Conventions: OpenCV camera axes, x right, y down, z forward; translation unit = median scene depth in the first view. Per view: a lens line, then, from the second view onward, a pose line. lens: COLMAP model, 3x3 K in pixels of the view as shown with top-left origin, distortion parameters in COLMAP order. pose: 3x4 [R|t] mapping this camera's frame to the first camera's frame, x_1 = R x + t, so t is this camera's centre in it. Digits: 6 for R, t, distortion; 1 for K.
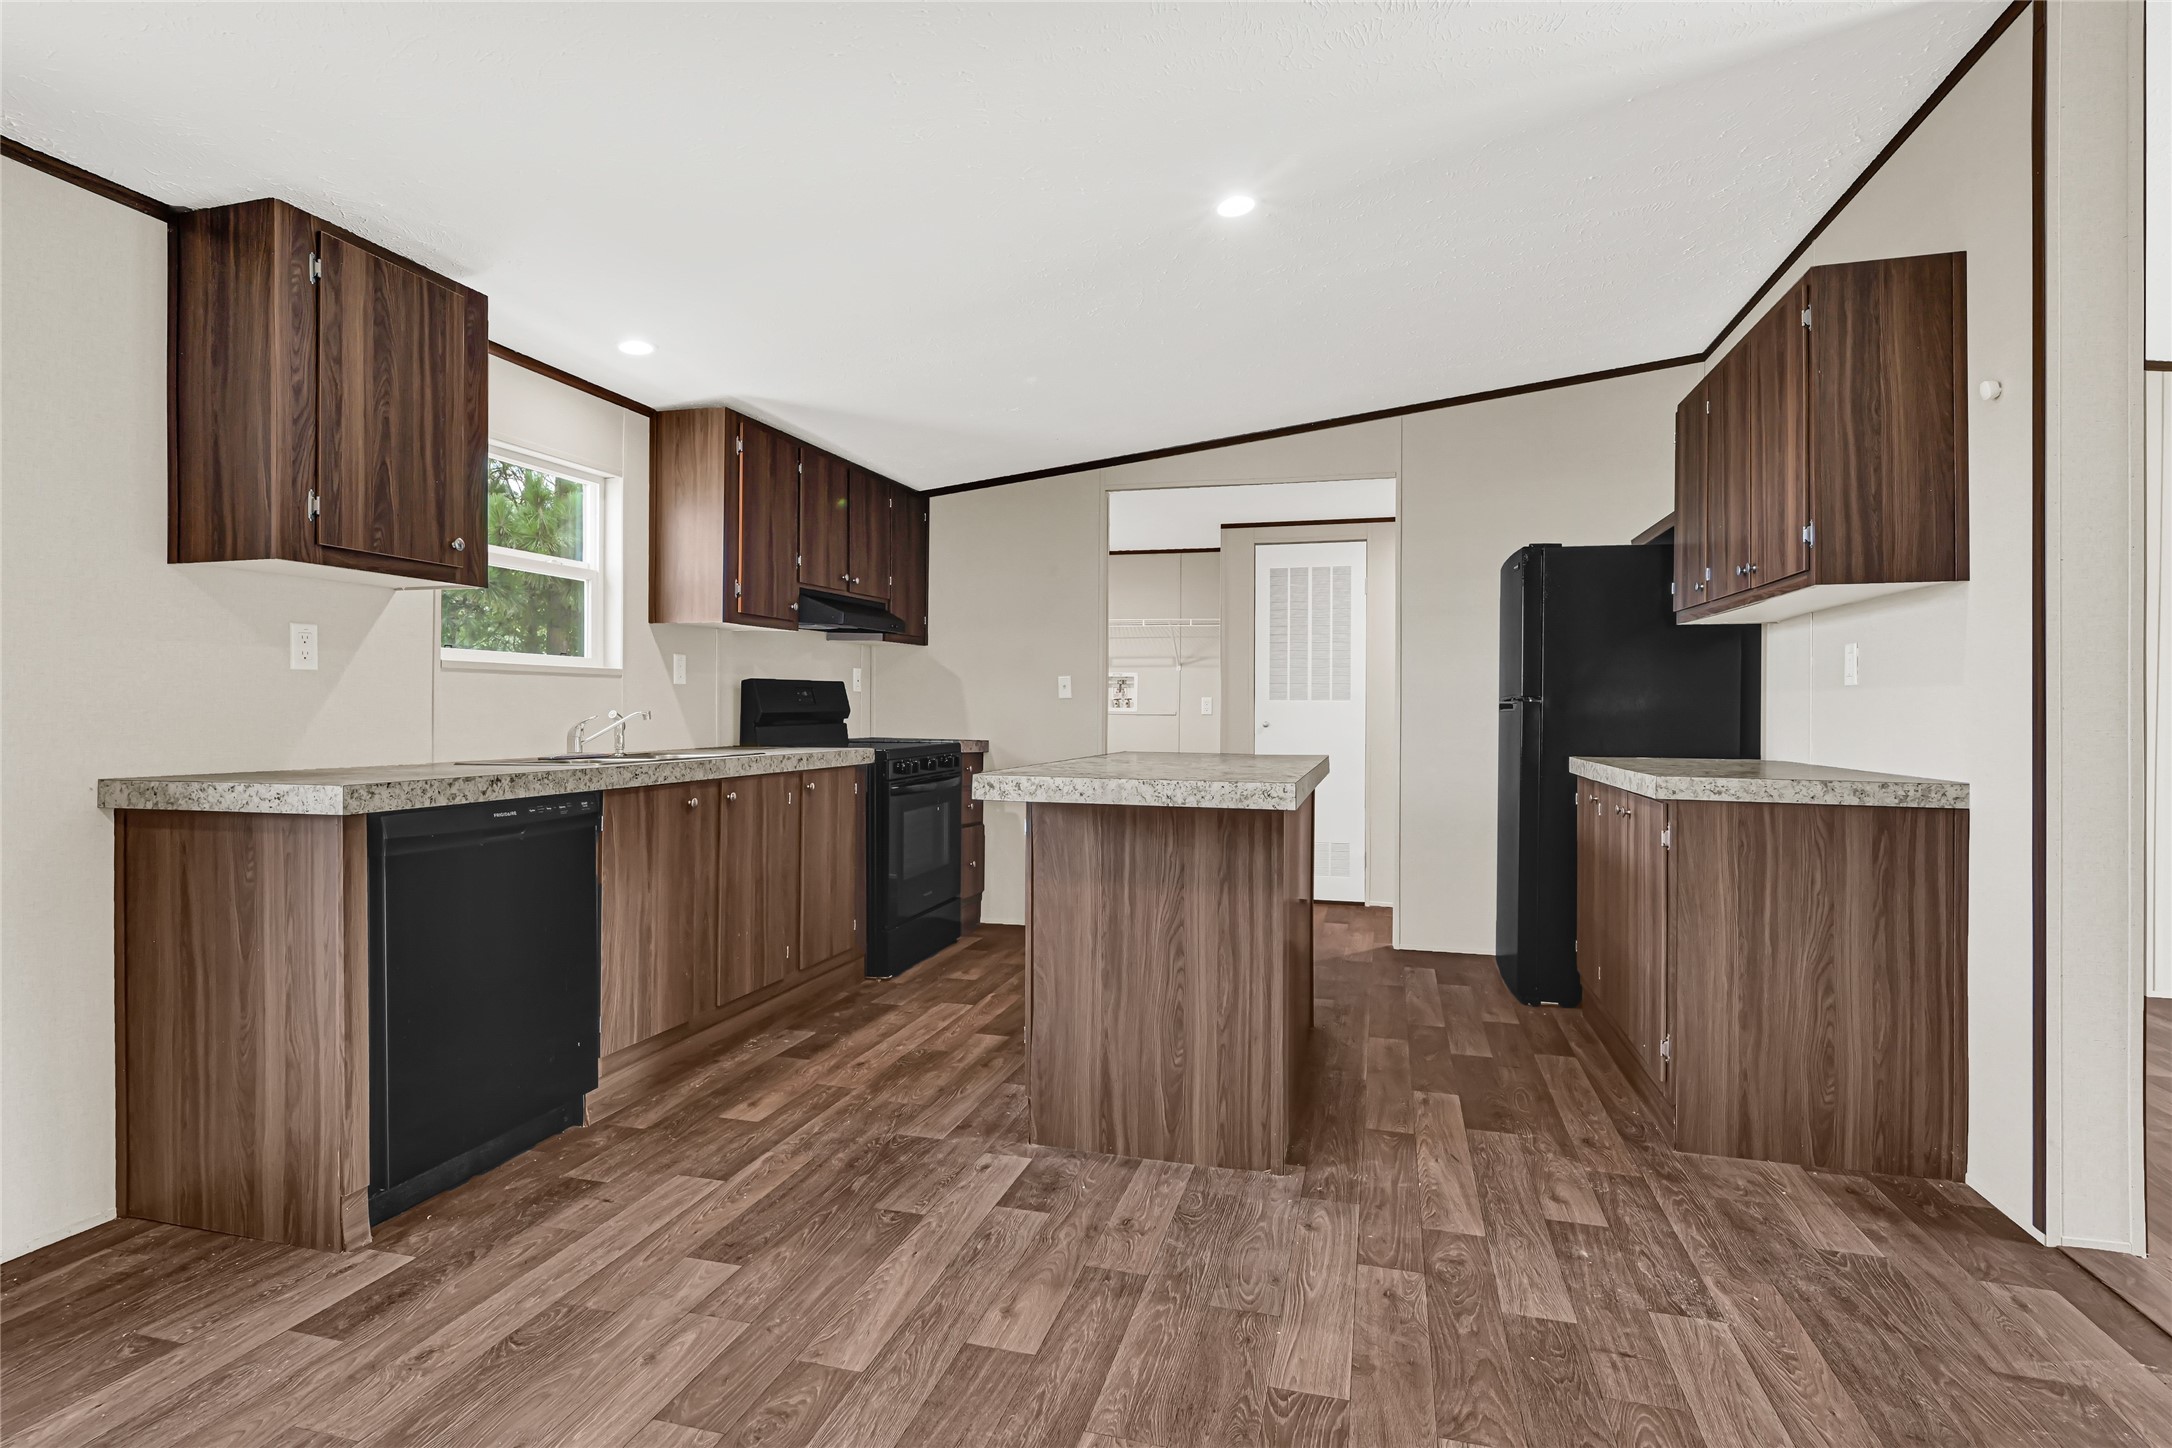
lens RADIAL K [[1071.0, 0, 1078.2], [0, 1071.0, 707.6], [0, 0, 1]] dist [-0.001253, -0.000106]
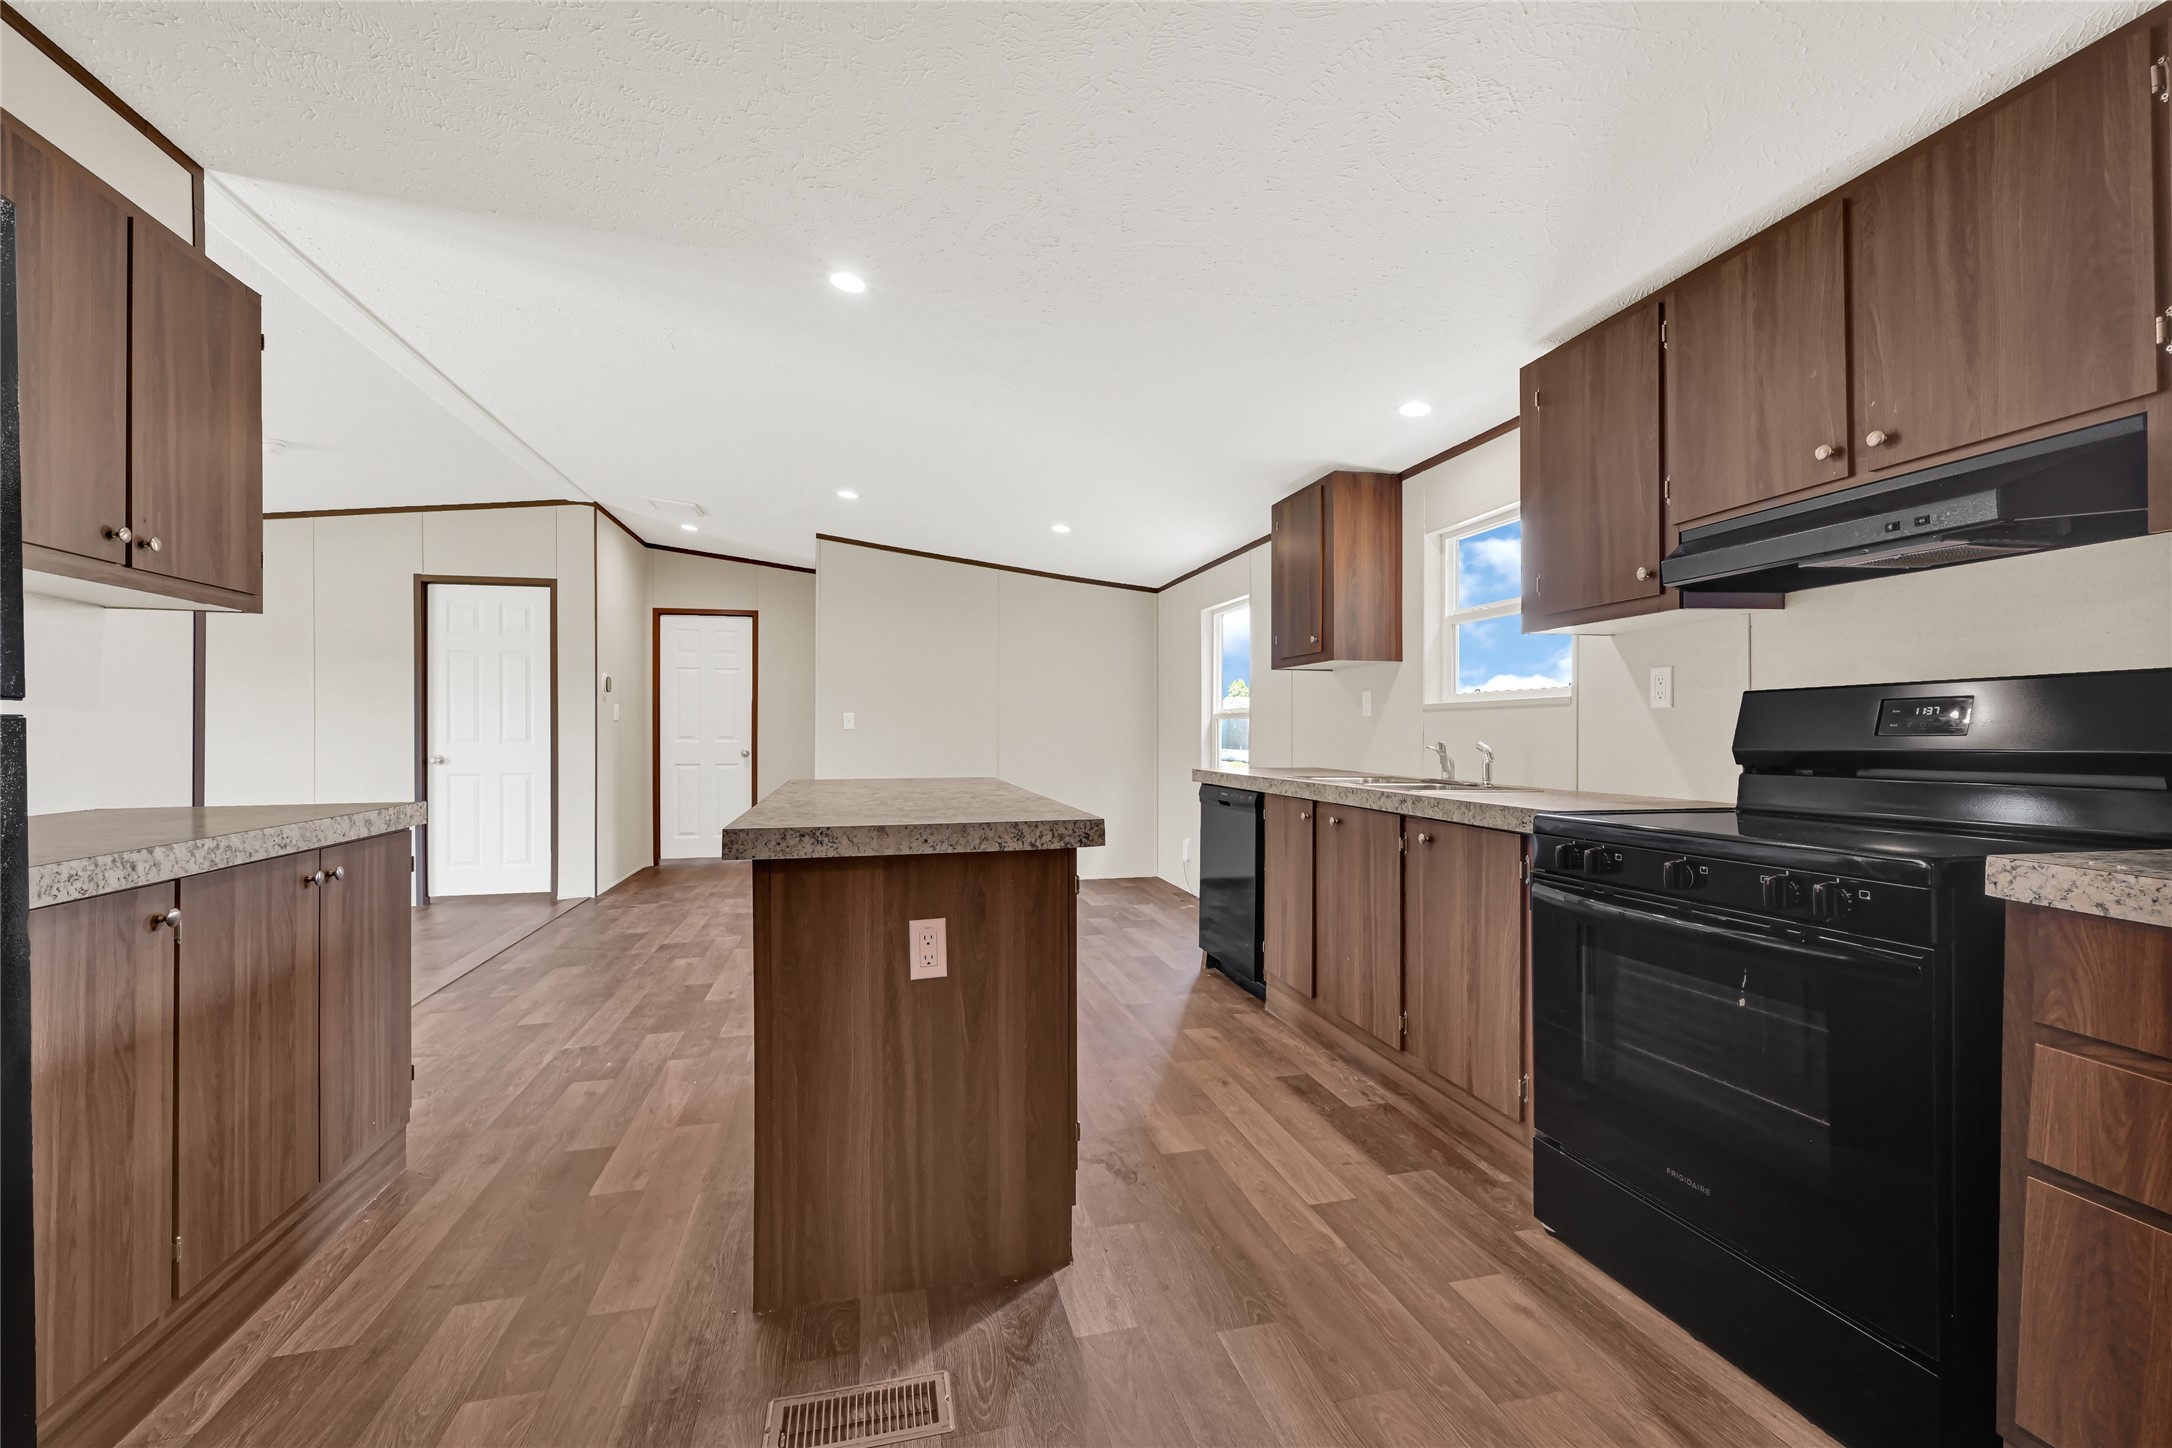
lens RADIAL K [[882.6, 0, 1088.8], [0, 882.6, 730.8], [0, 0, 1]] dist [-0.000399, 0.000086]
pose [[-0.865670, -0.006529, -0.500572, 0.425322], [-0.004276, 0.999975, -0.005648, -0.001607], [0.500596, -0.002748, -0.865676, 2.102006]]
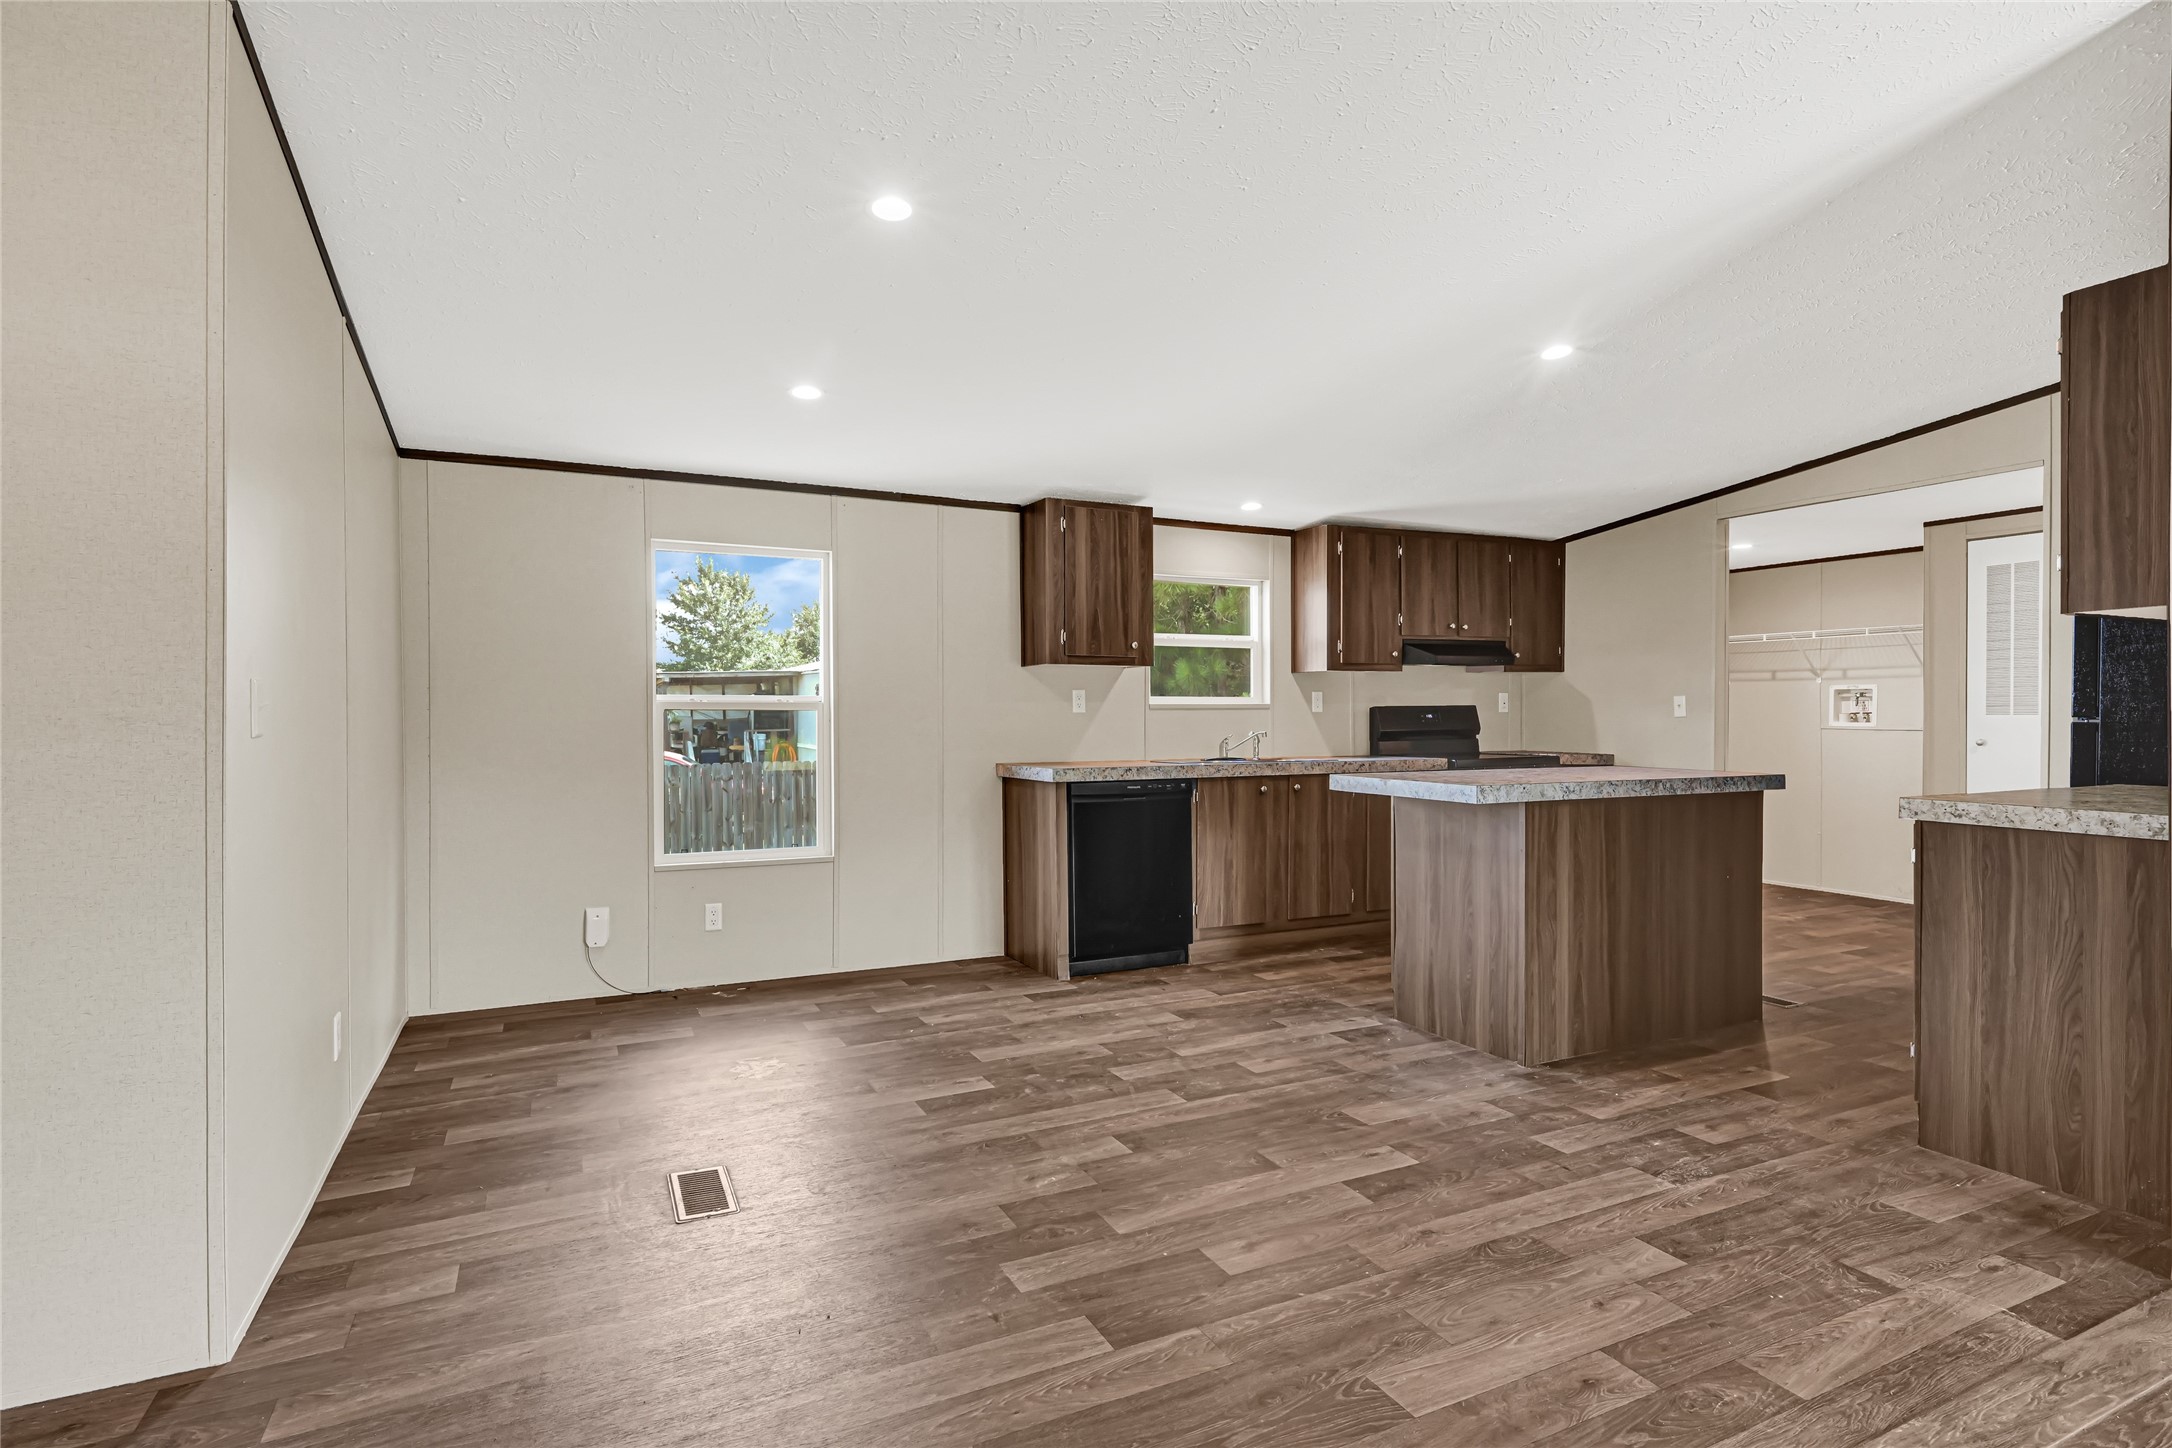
lens RADIAL K [[1082.4, 0, 1086.0], [0, 1082.4, 724.0], [0, 0, 1]] dist [-0.001215, -0.000037]
pose [[0.665569, -0.002529, -0.746332, 0.830634], [0.008465, 0.999956, 0.004161, -0.023083], [0.746288, -0.009087, 0.665561, -0.355819]]
